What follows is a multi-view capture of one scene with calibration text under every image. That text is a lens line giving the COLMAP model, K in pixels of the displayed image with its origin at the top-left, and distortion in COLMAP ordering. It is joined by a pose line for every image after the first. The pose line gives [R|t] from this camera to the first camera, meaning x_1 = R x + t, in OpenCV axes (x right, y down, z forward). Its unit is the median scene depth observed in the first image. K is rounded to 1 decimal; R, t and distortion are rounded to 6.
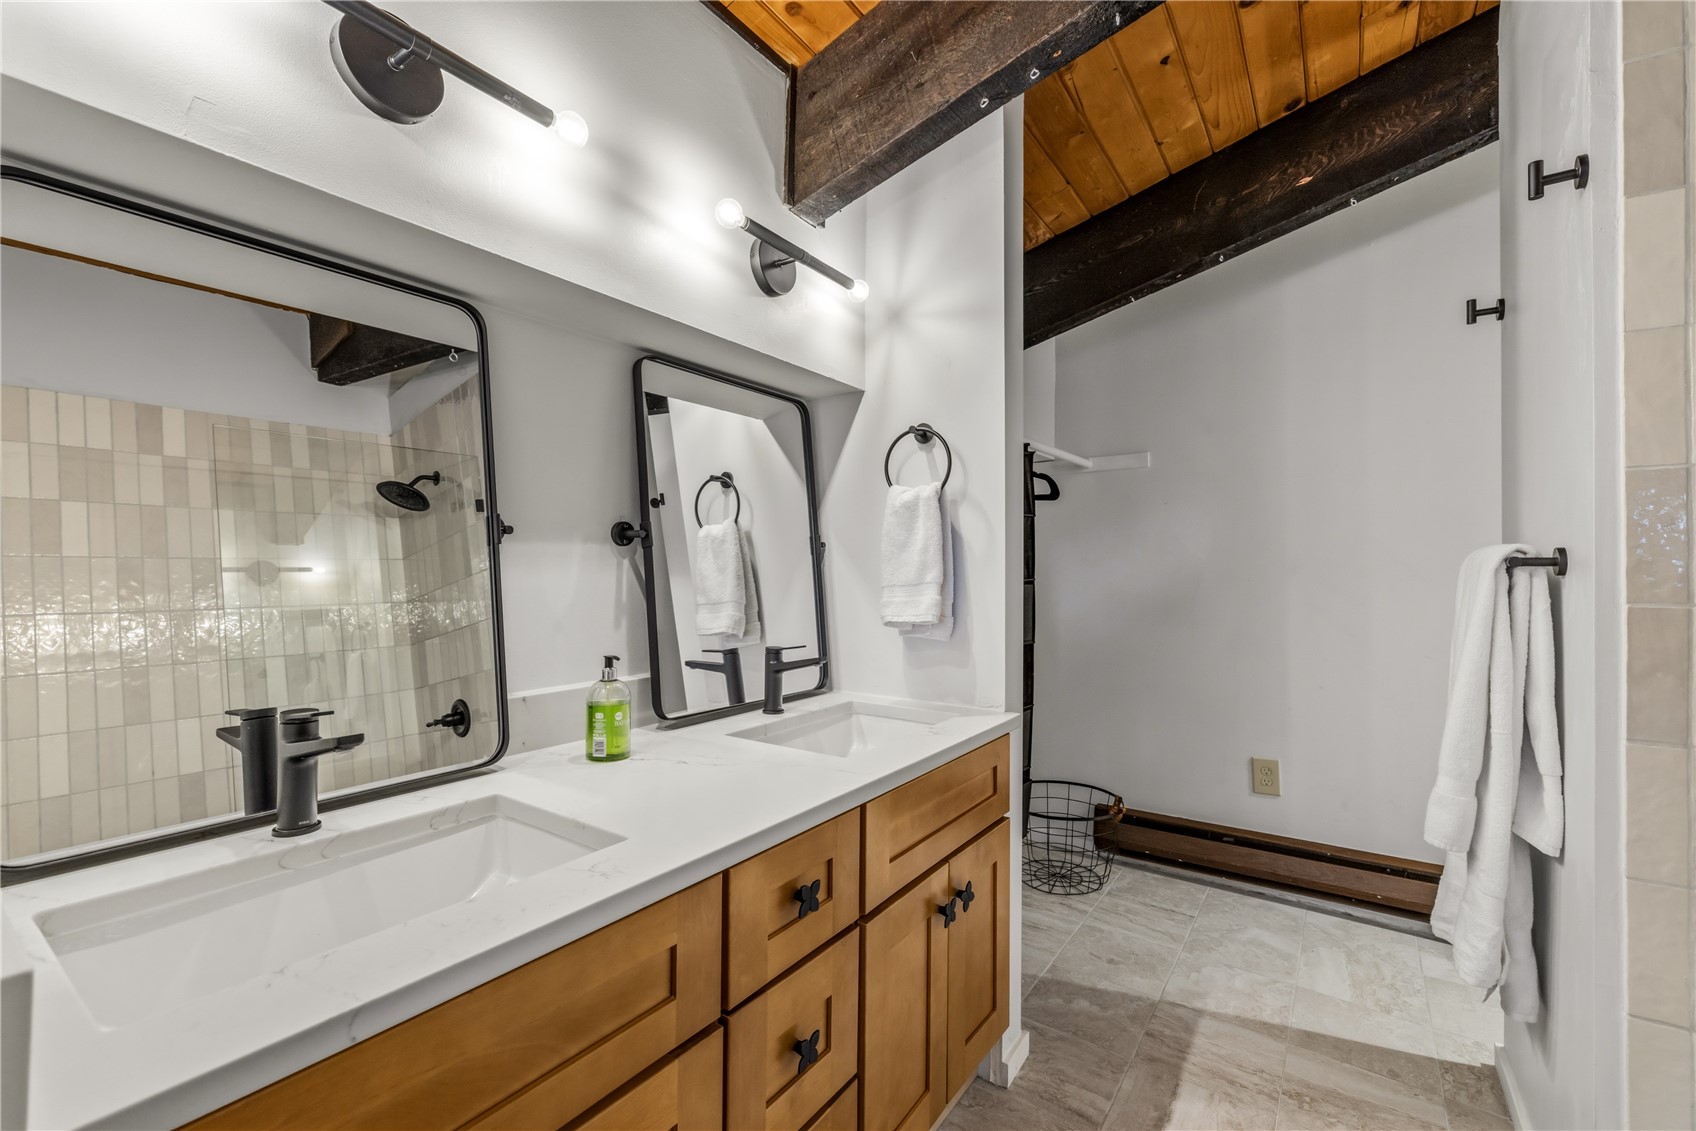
lens RADIAL K [[726.4, 0, 844.2], [0, 726.4, 563.1], [0, 0, 1]] dist [-0.000879, 0.000225]
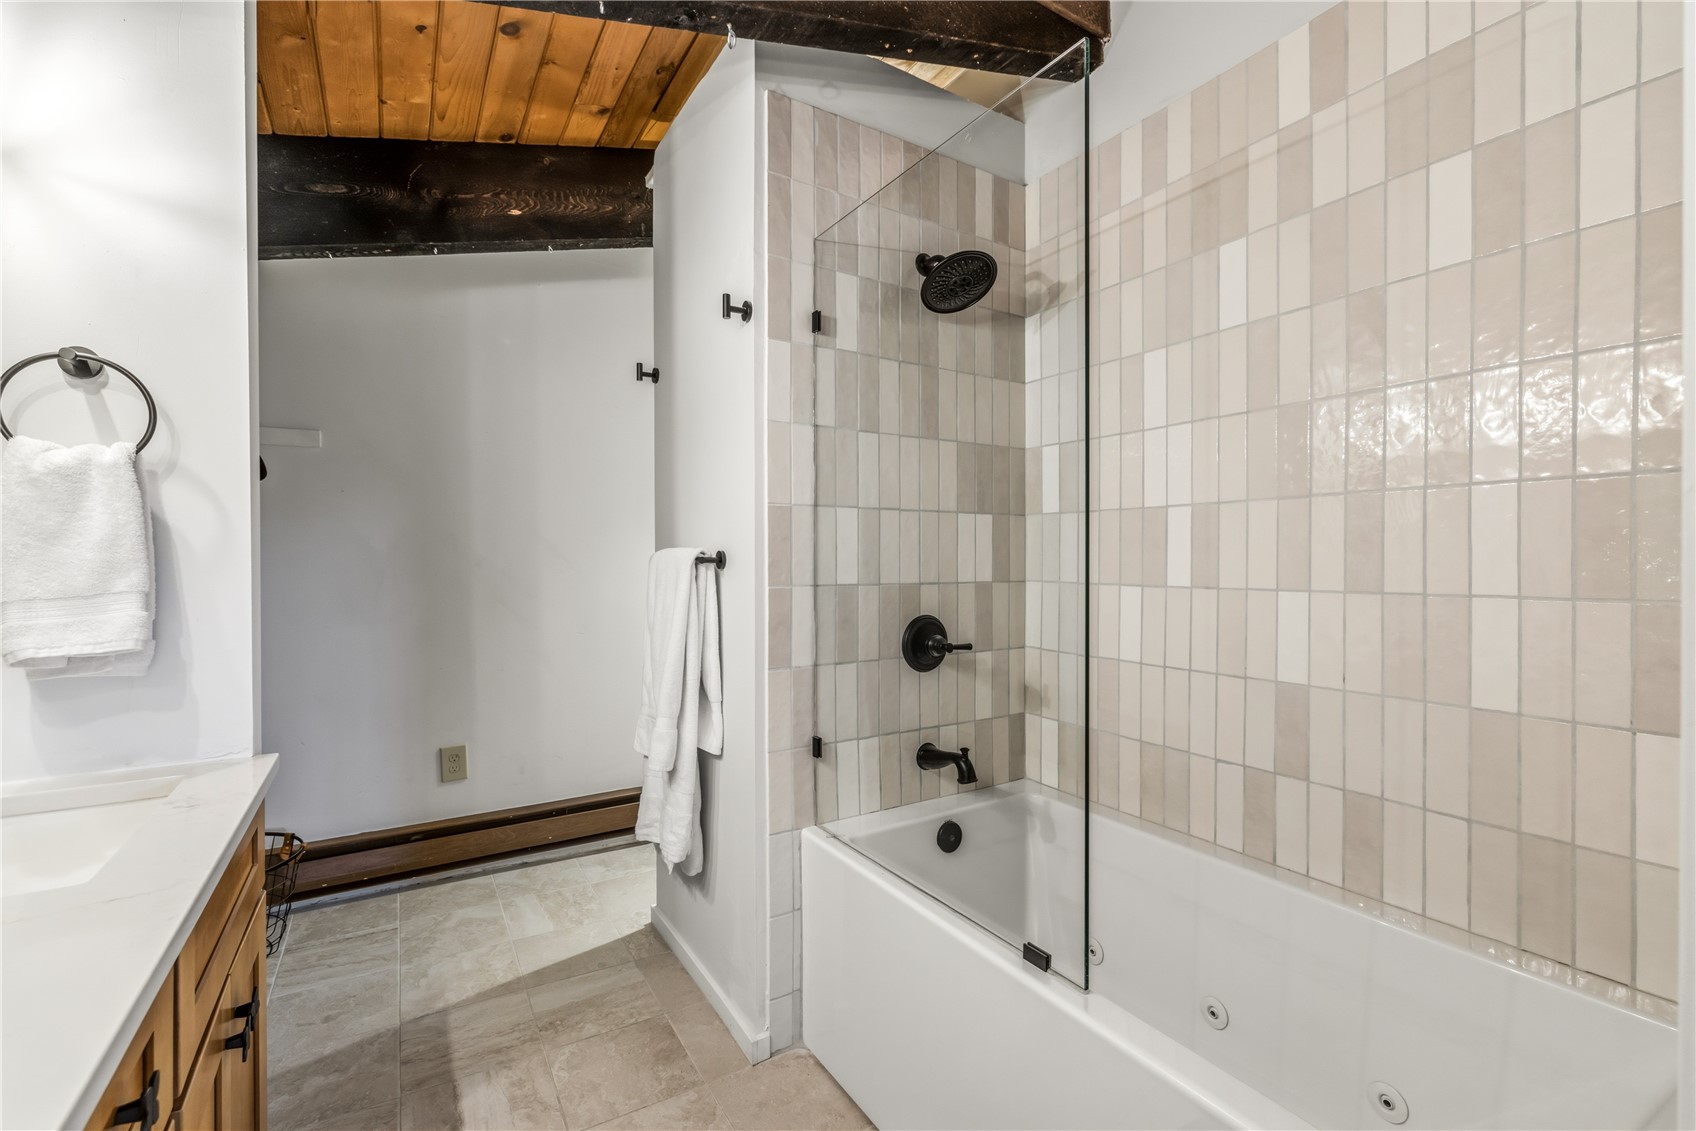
lens RADIAL K [[726.4, 0, 844.2], [0, 726.4, 563.1], [0, 0, 1]] dist [-0.000879, 0.000225]
pose [[0.394315, -0.009025, 0.918931, -0.211187], [-0.004239, 0.999923, 0.011640, -0.009553], [-0.918966, -0.008485, 0.394246, 0.113255]]
